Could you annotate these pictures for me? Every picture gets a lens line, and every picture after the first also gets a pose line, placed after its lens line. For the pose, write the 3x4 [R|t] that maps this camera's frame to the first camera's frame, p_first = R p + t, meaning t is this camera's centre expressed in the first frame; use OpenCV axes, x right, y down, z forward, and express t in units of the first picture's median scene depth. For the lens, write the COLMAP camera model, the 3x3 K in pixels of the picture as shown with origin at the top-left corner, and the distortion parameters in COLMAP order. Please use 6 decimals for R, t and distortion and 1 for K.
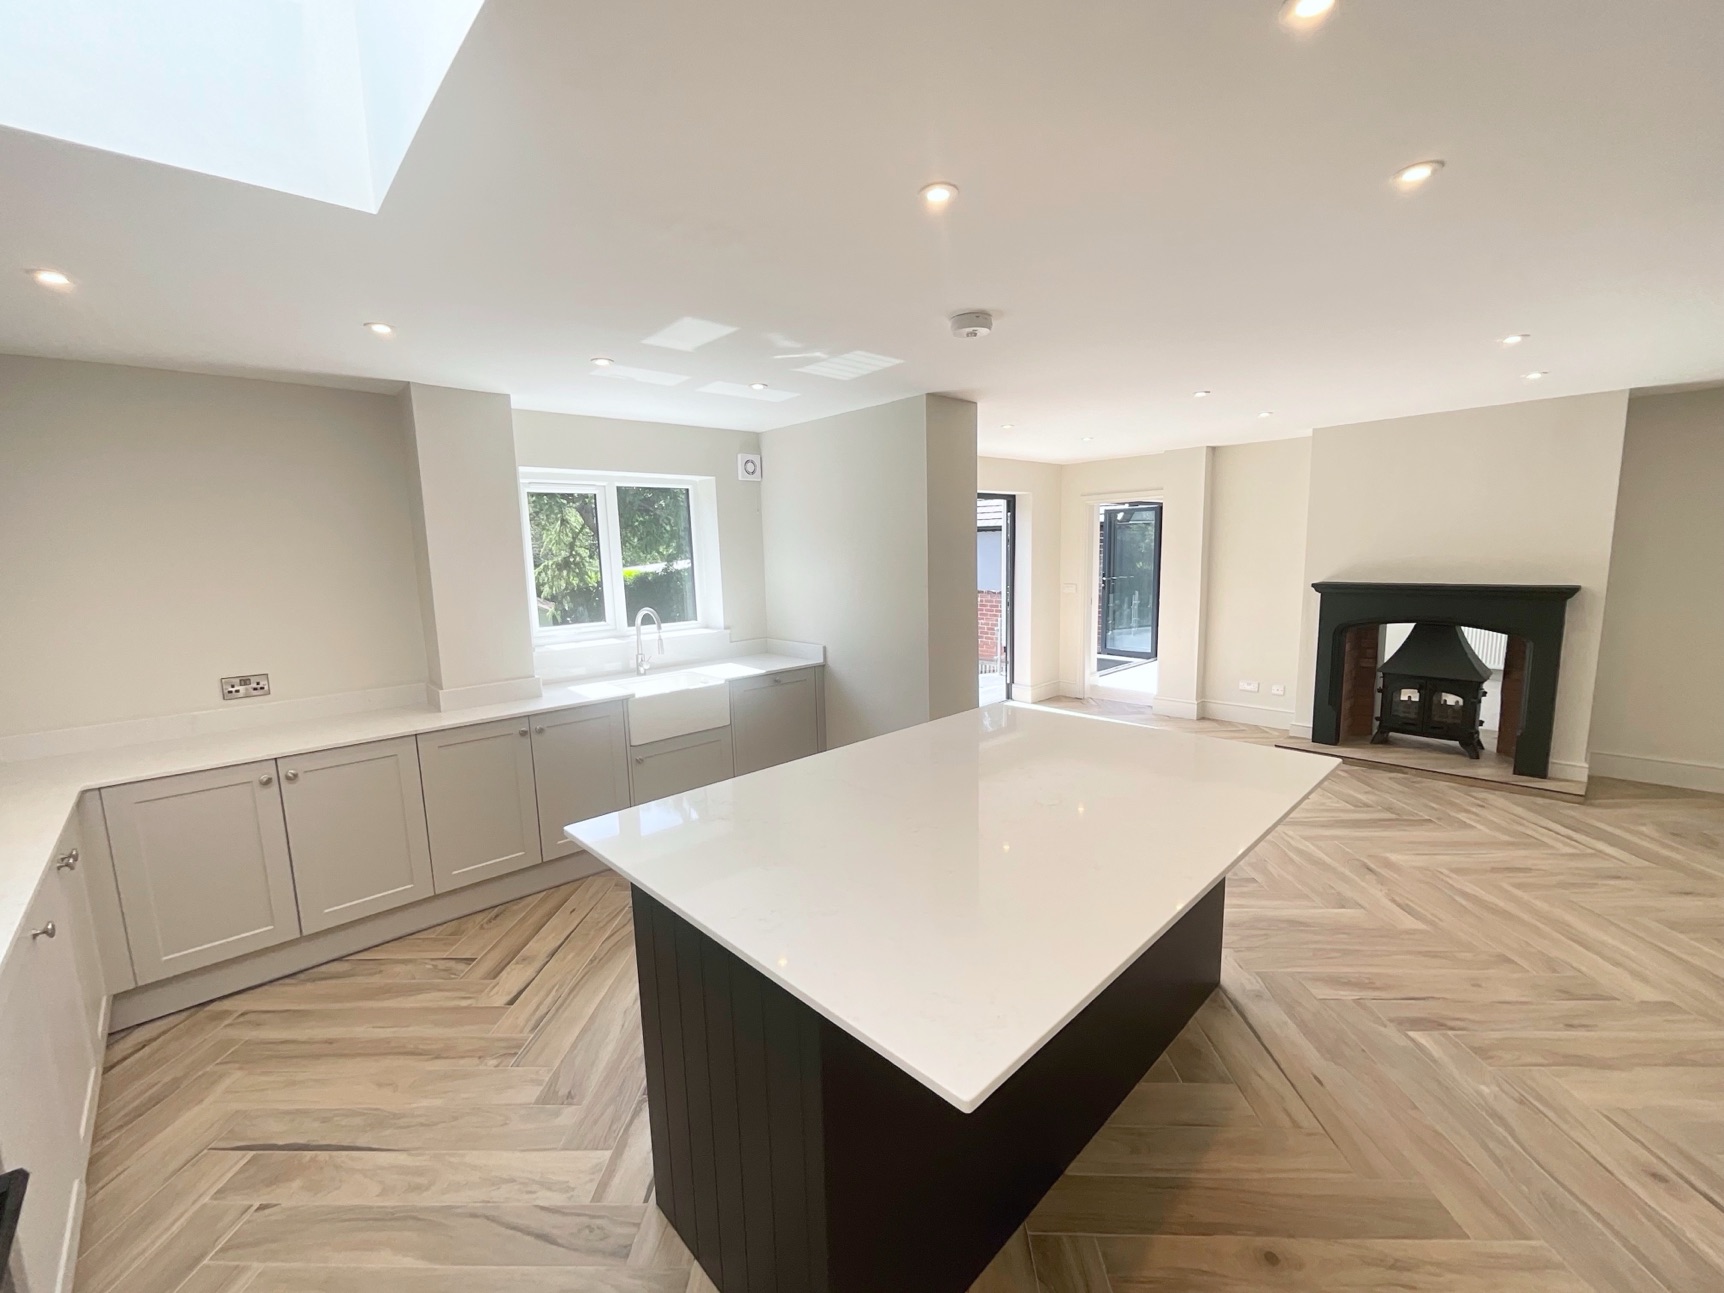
lens RADIAL K [[707.2, 0, 862.0], [0, 707.2, 646.5], [0, 0, 1]] dist [0.002880, 0.000414]
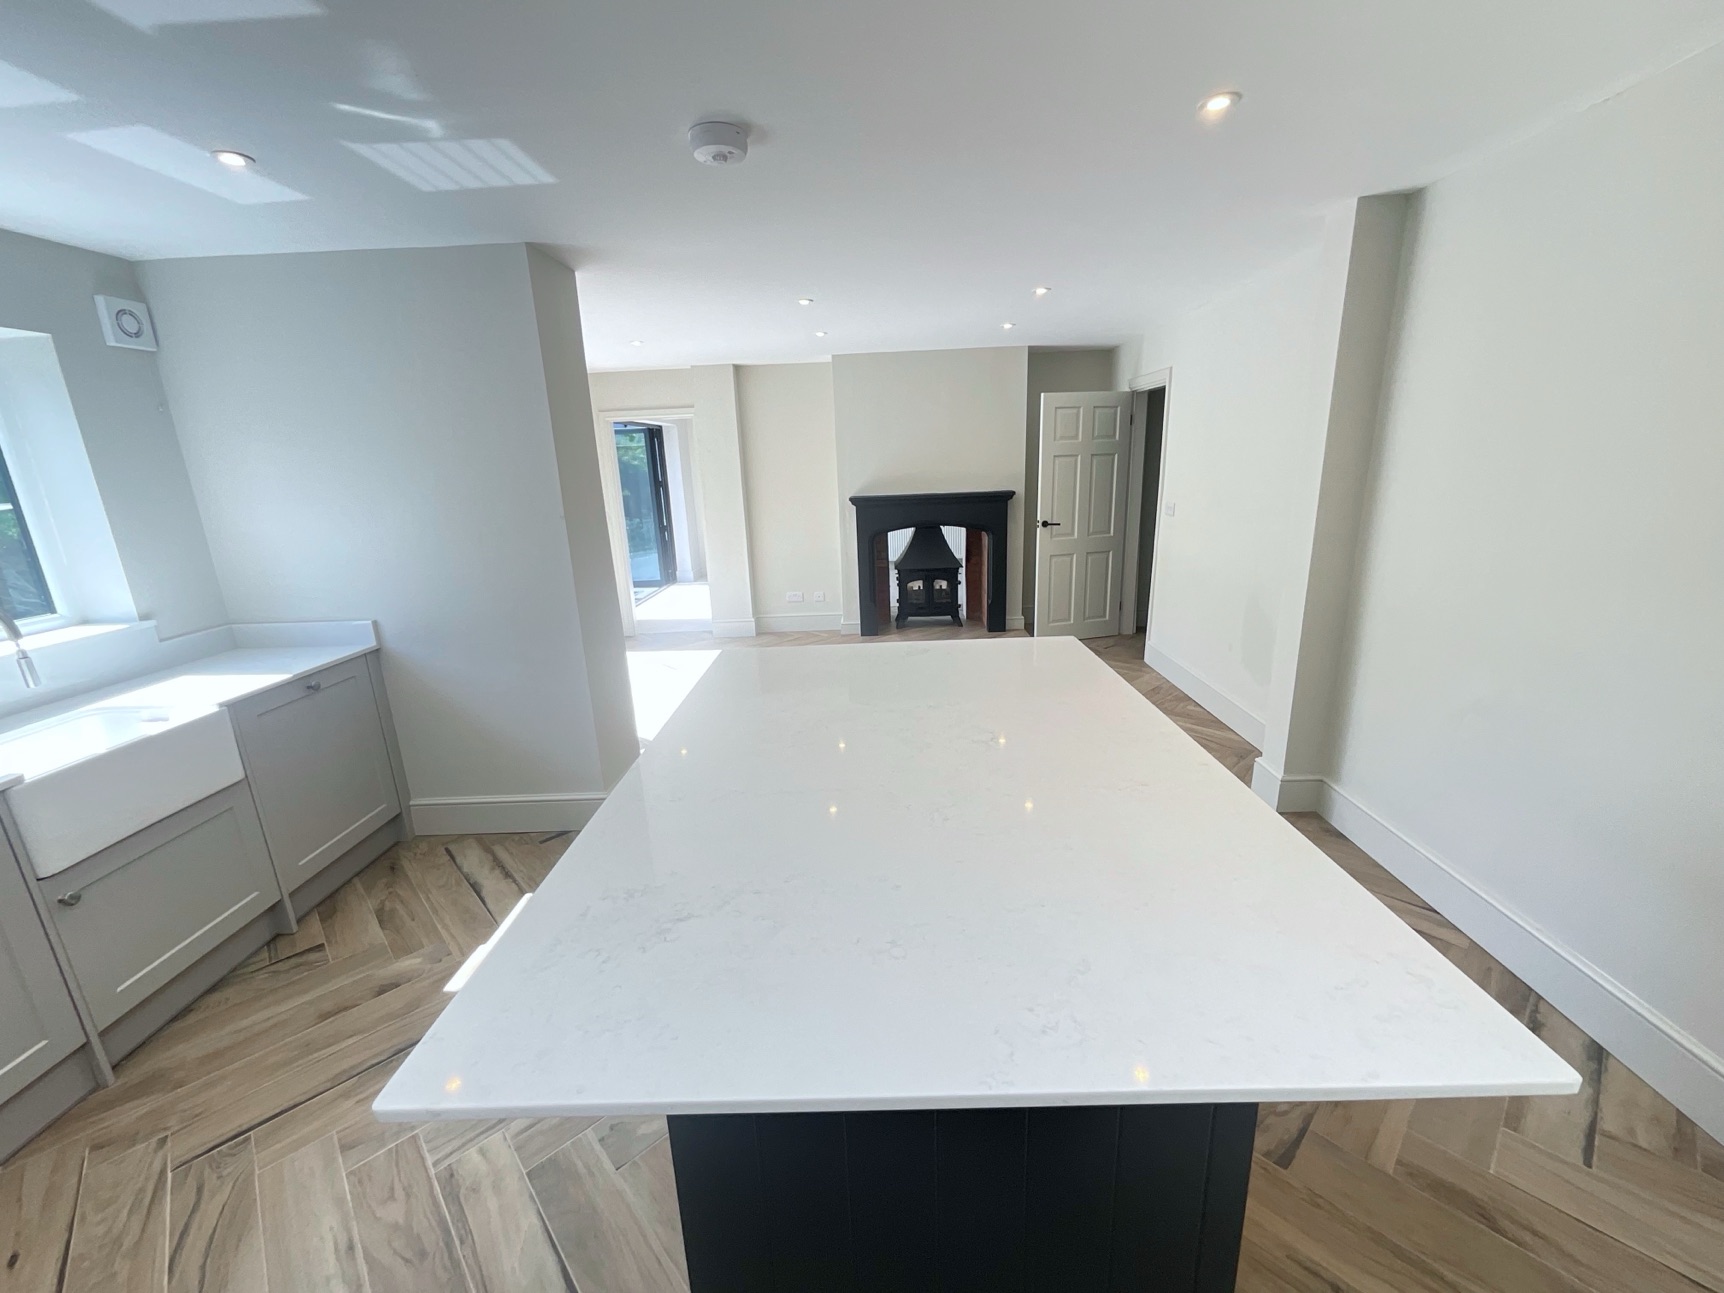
lens RADIAL K [[703.4, 0, 859.0], [0, 703.4, 645.9], [0, 0, 1]] dist [0.000183, -0.000324]
pose [[0.706106, -0.183735, 0.683853, -0.205809], [0.116779, 0.982742, 0.143460, -0.020088], [-0.698410, -0.021438, 0.715377, 0.231714]]
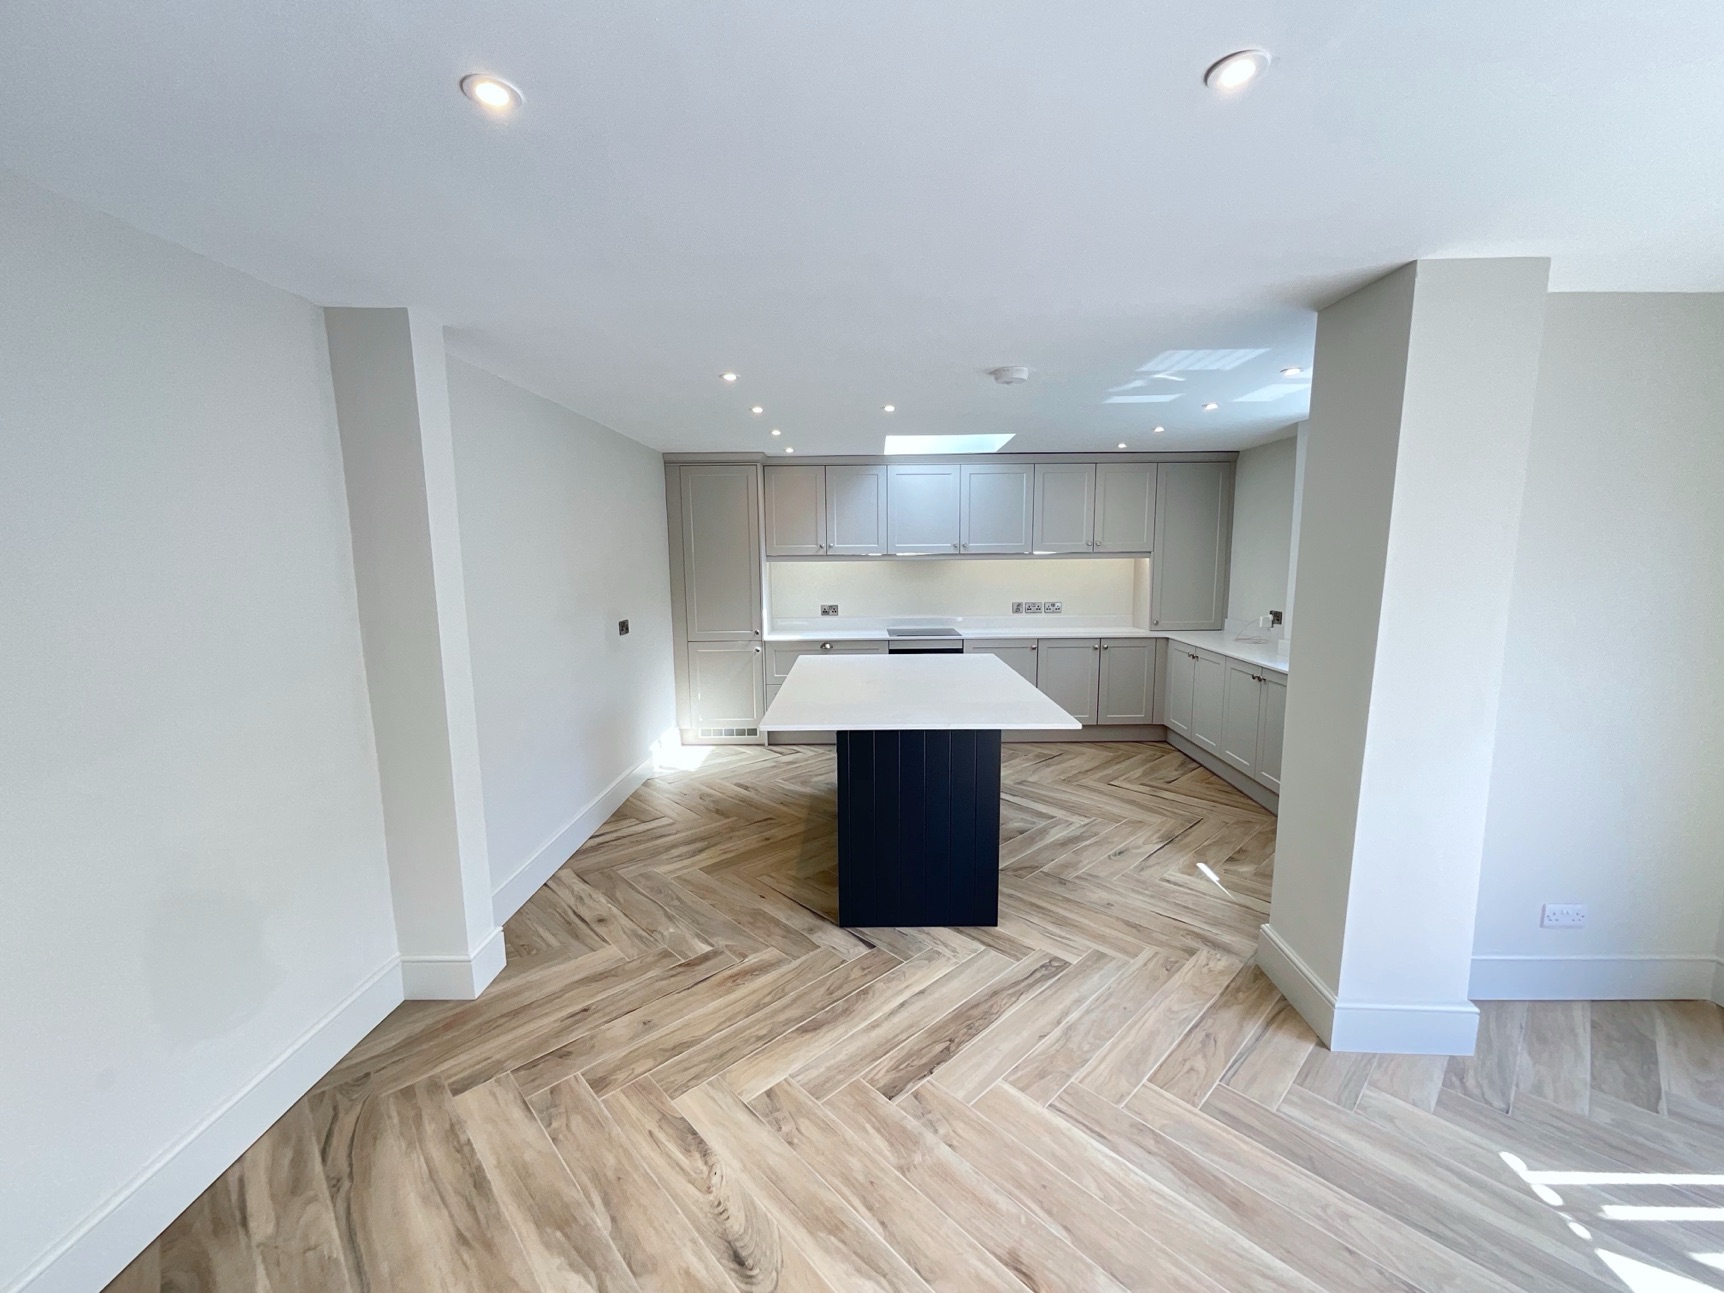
lens RADIAL K [[707.2, 0, 862.0], [0, 707.2, 646.5], [0, 0, 1]] dist [0.002880, 0.000414]
pose [[-0.698151, 0.130033, -0.704043, 0.810985], [-0.072145, 0.965586, 0.249879, -0.179701], [0.712307, 0.225246, -0.664743, 1.106347]]
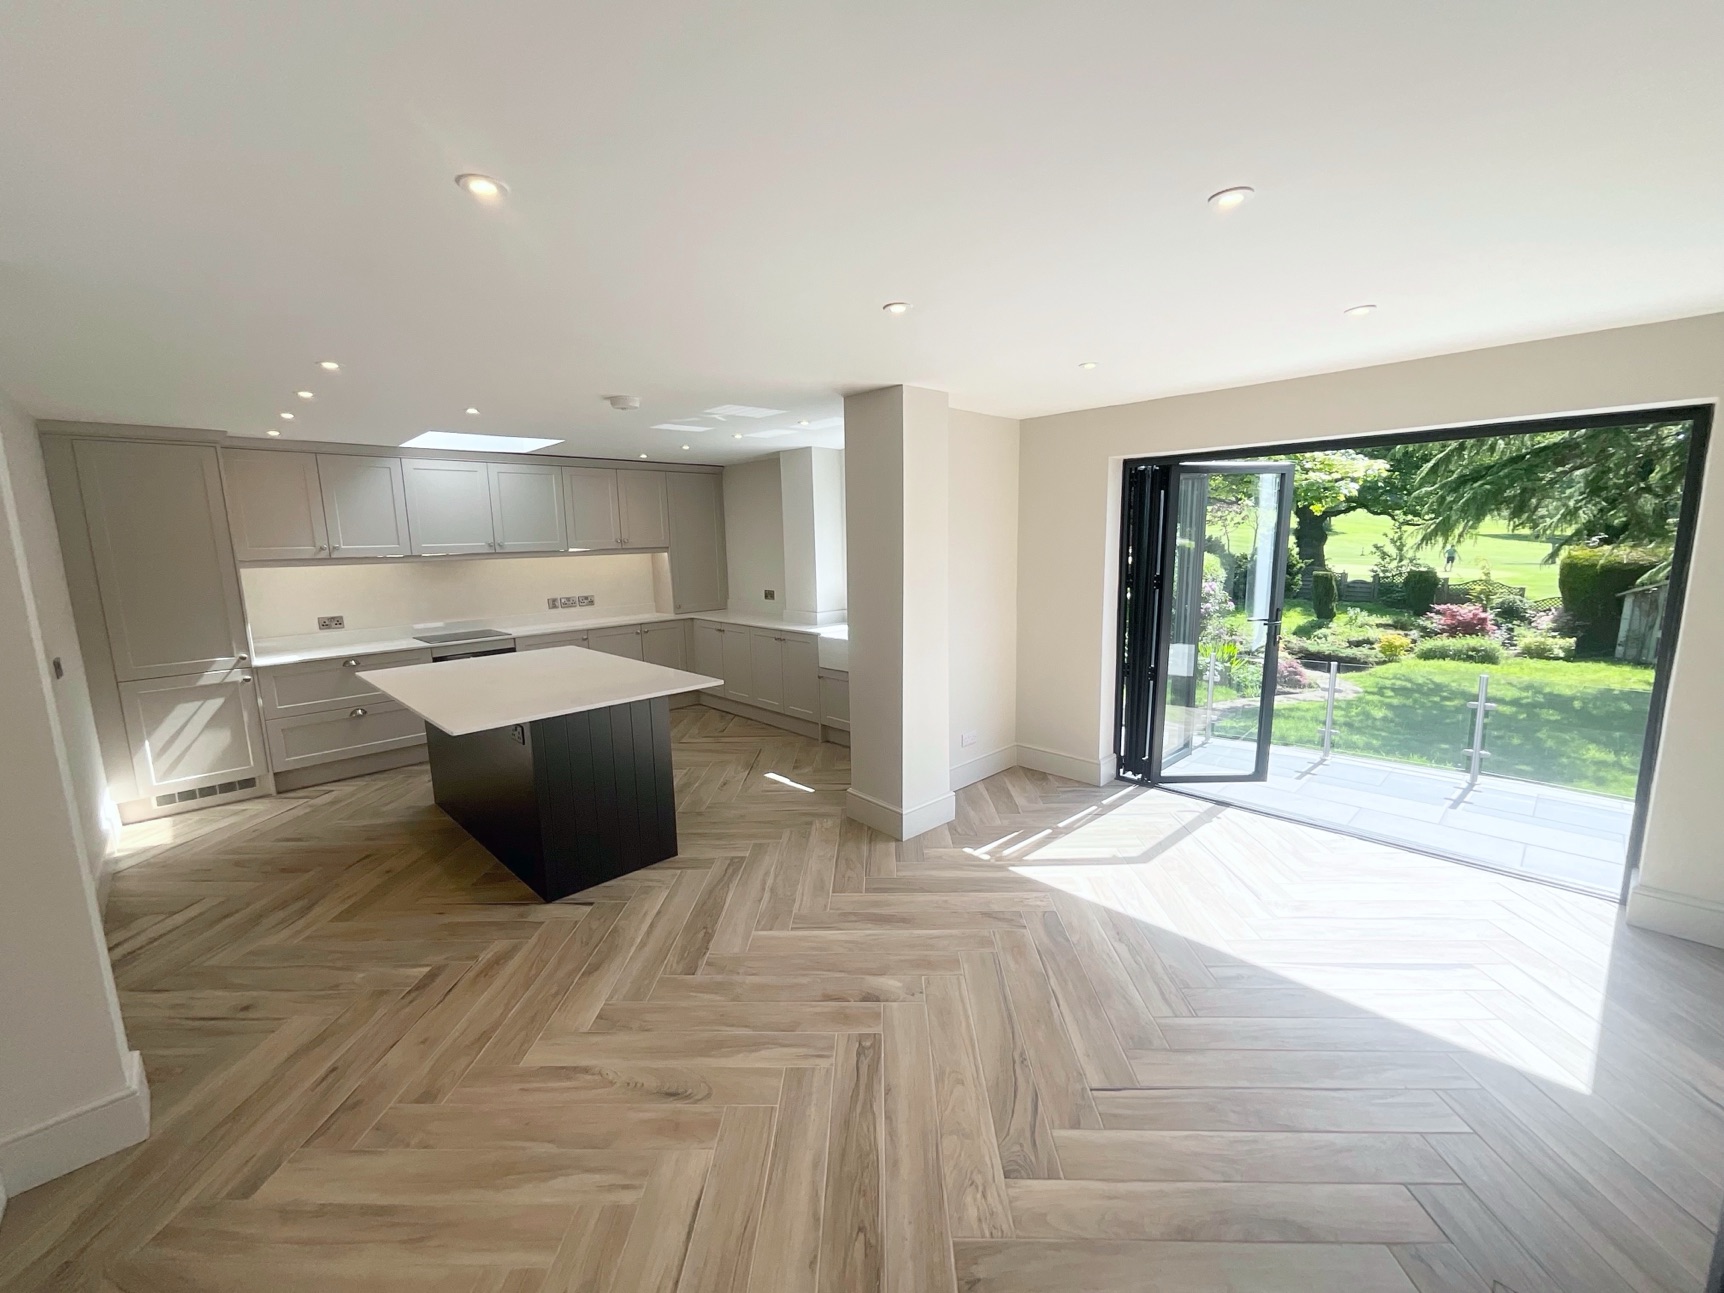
lens RADIAL K [[707.7, 0, 862.0], [0, 707.7, 646.5], [0, 0, 1]] dist [-0.001072, 0.007118]
pose [[0.014377, 0.184155, -0.982792, 1.088831], [-0.117872, 0.976352, 0.181224, -0.177934], [0.992925, 0.113239, 0.035743, 0.947563]]
